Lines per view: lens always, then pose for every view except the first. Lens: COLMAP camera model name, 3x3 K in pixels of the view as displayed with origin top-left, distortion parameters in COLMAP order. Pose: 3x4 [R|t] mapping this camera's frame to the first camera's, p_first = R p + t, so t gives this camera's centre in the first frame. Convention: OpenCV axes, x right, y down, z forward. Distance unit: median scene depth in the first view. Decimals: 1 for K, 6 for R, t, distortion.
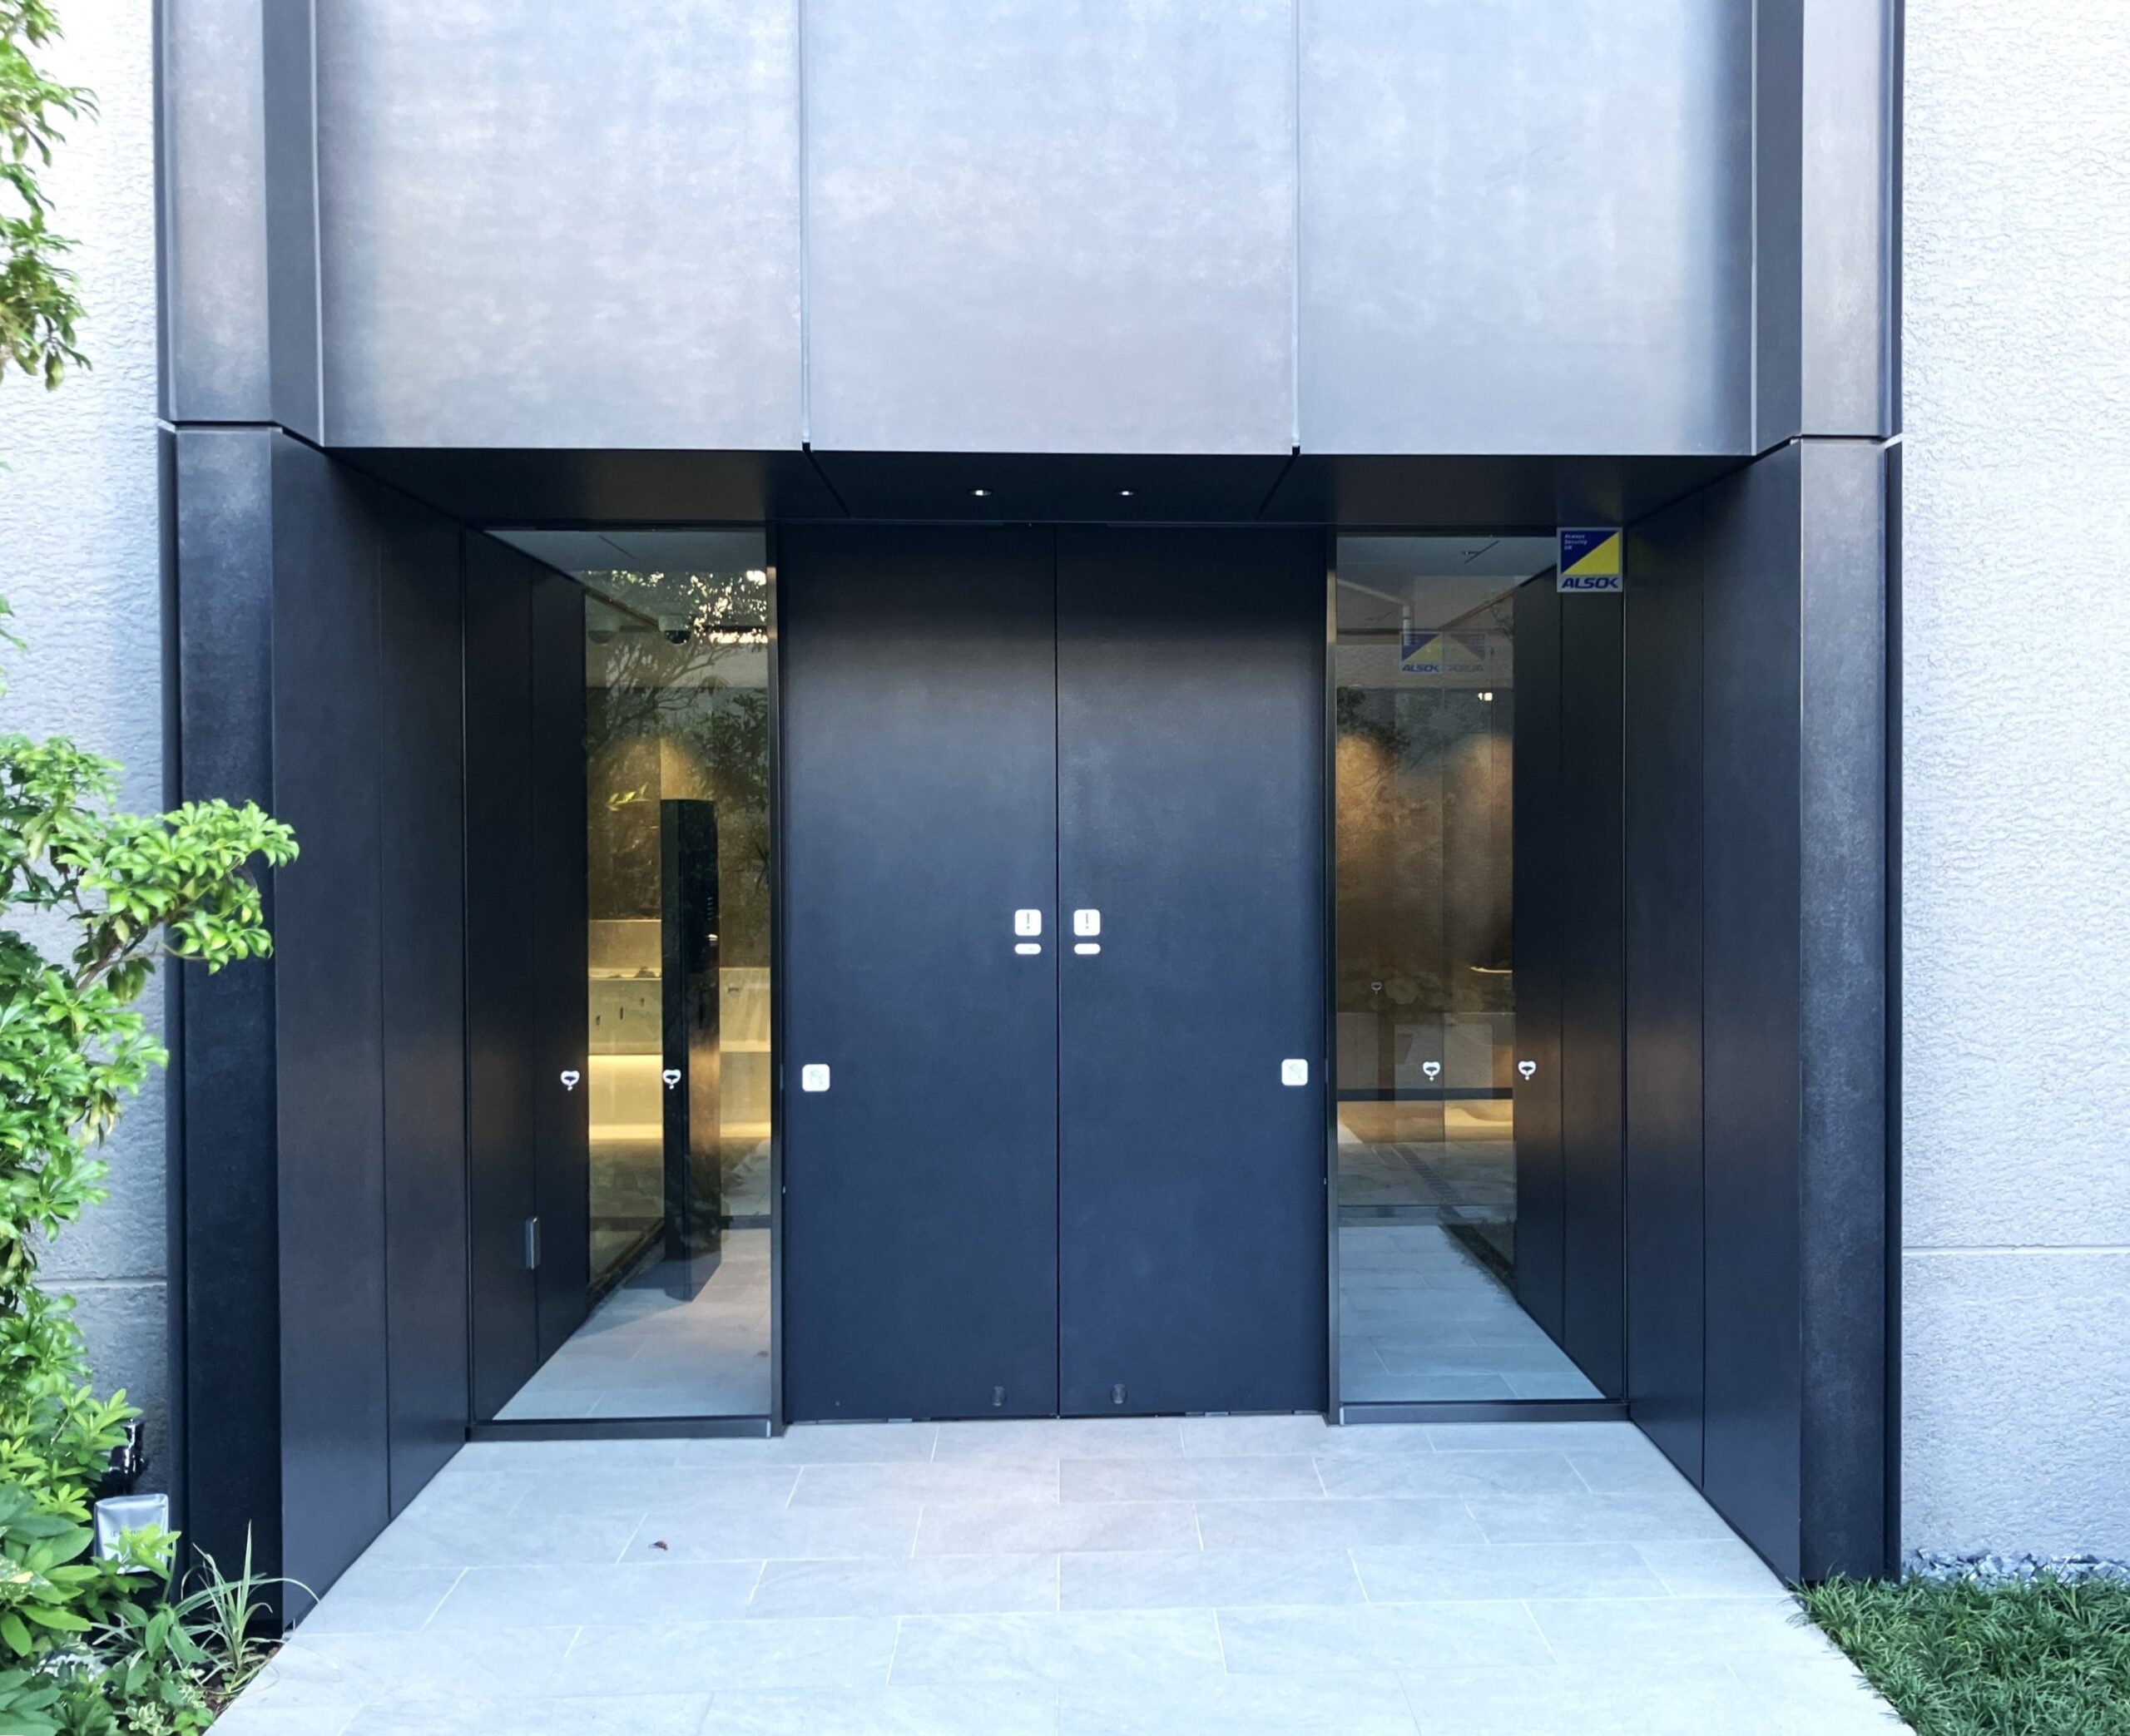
lens RADIAL K [[1994.9, 0, 1173.3], [0, 1994.9, 860.2], [0, 0, 1]] dist [-0.043358, 0.106605]
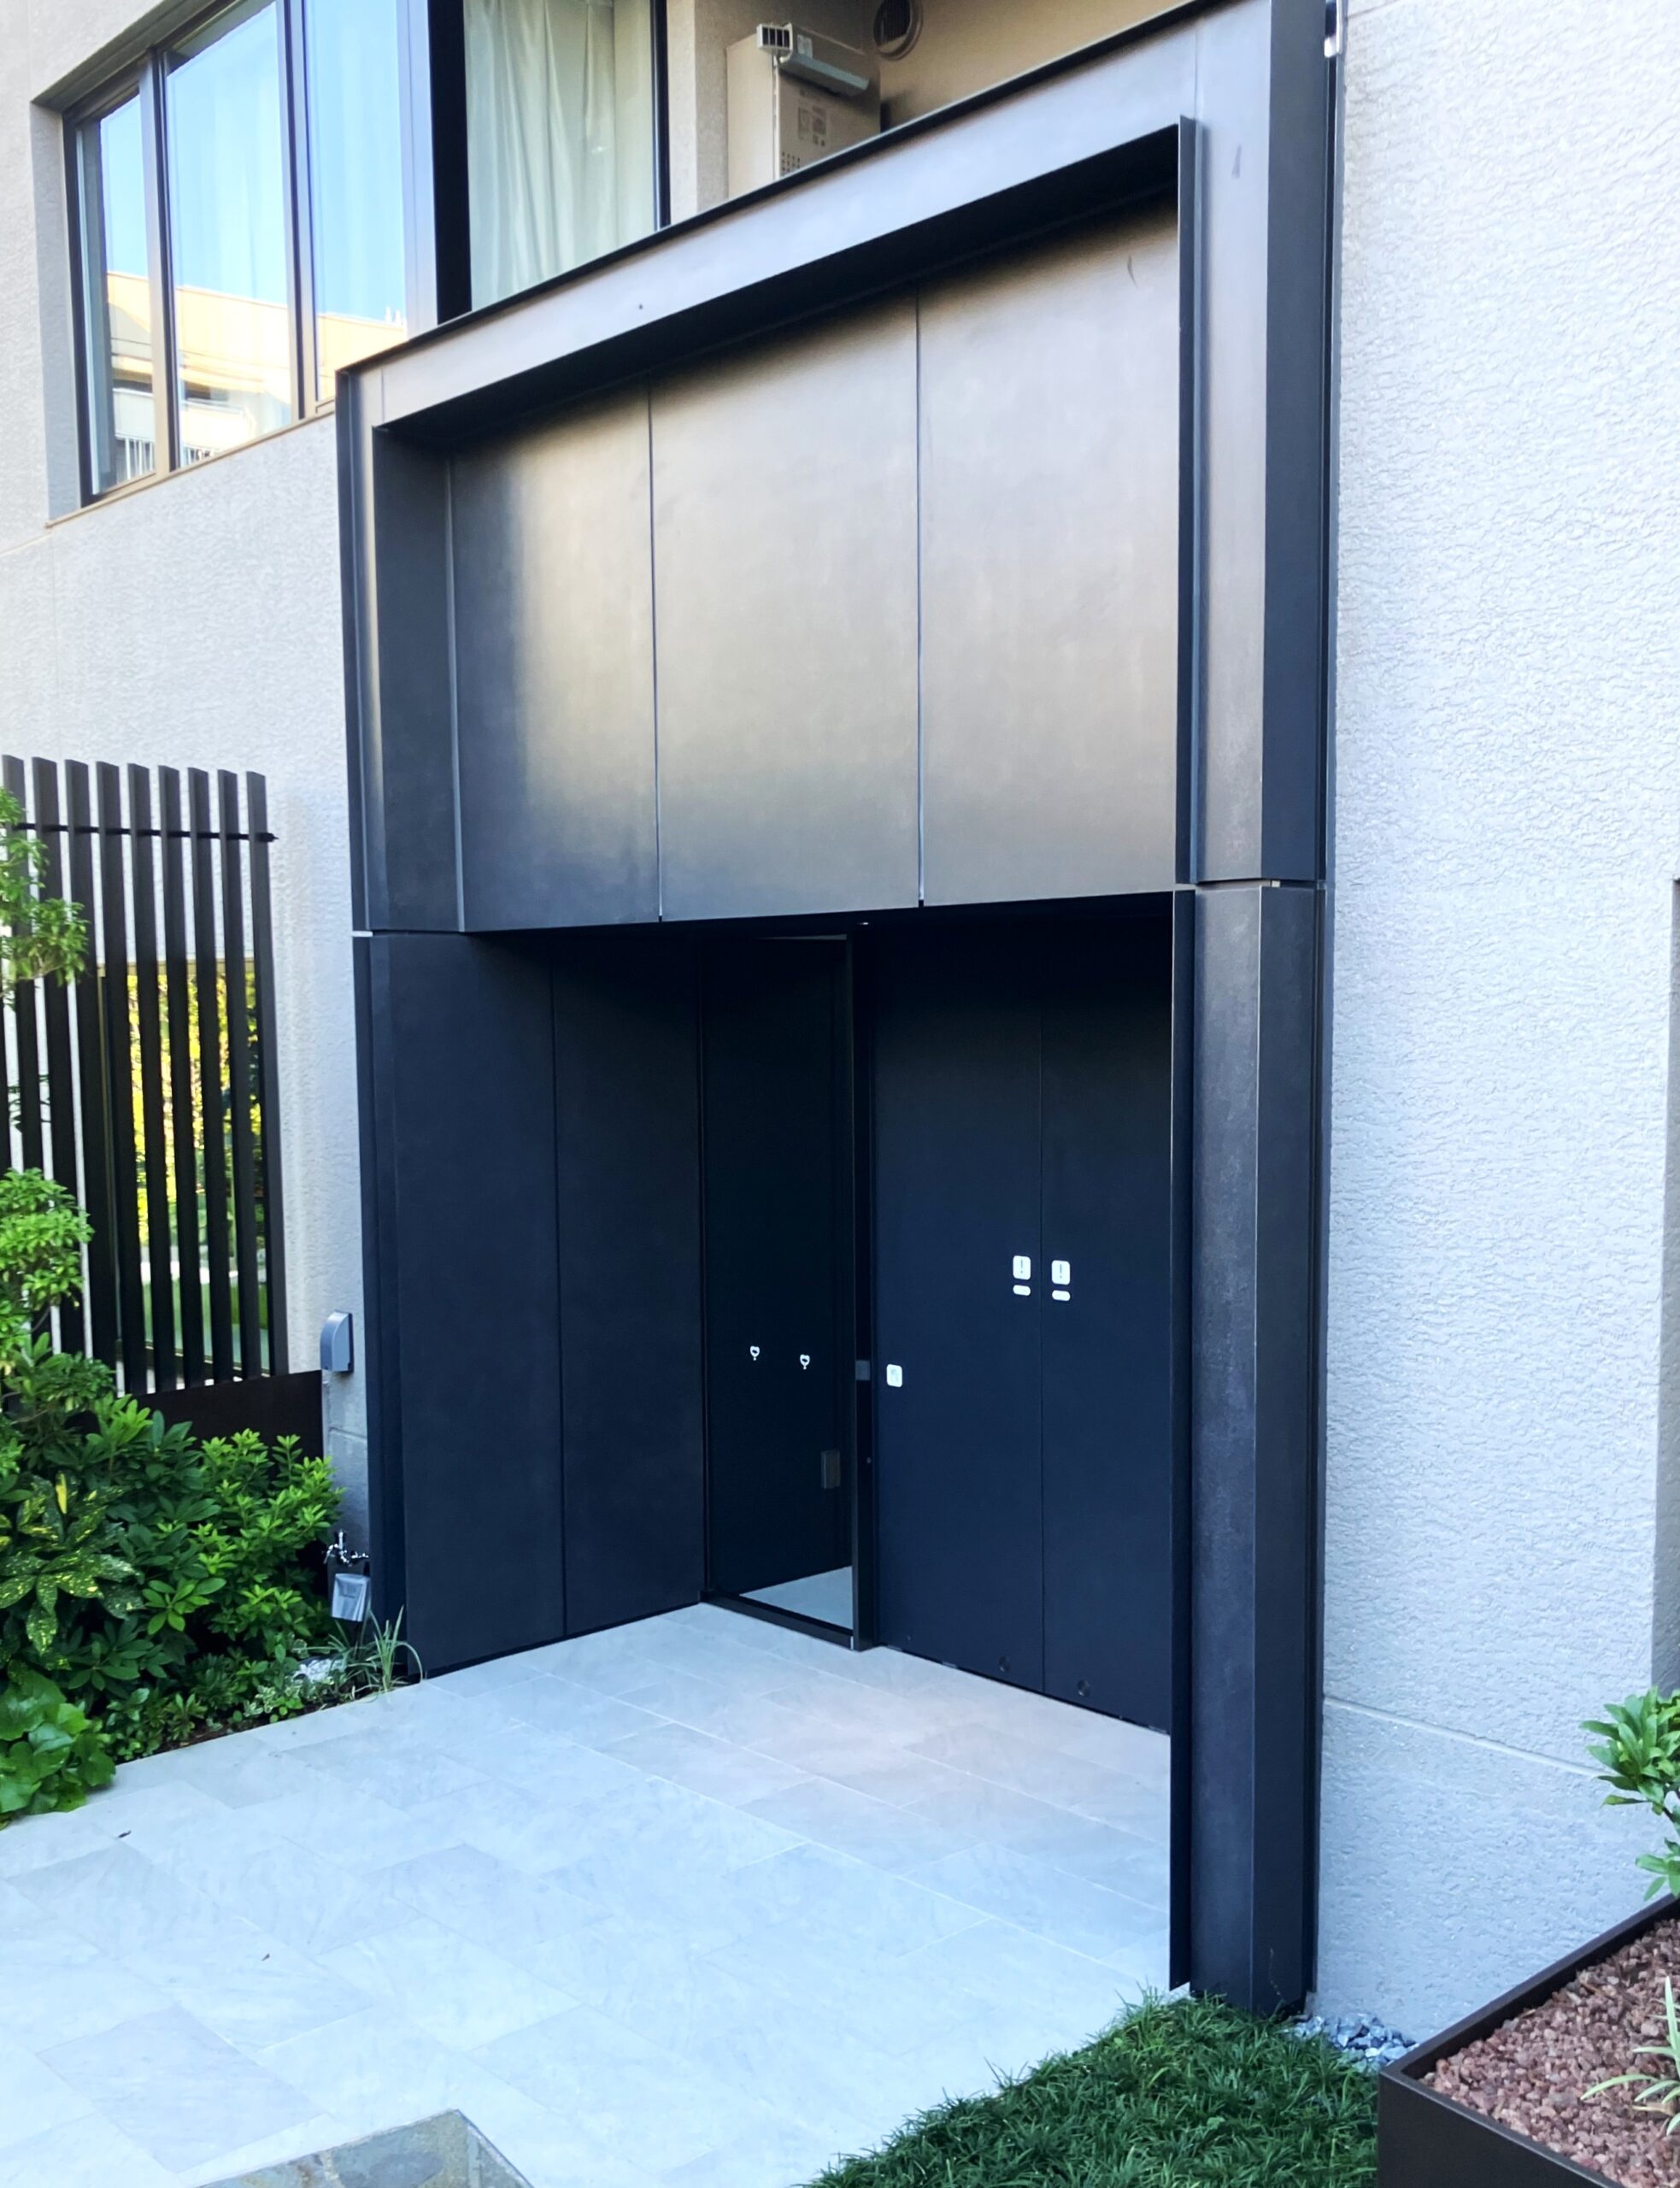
lens RADIAL K [[2122.5, 0, 838.4], [0, 2122.5, 1202.4], [0, 0, 1]] dist [-0.001060, 0.032201]
pose [[0.644783, 0.069055, -0.761240, 0.968020], [-0.008331, 0.996486, 0.083339, -0.132064], [0.764320, -0.047394, 0.643093, 0.153385]]
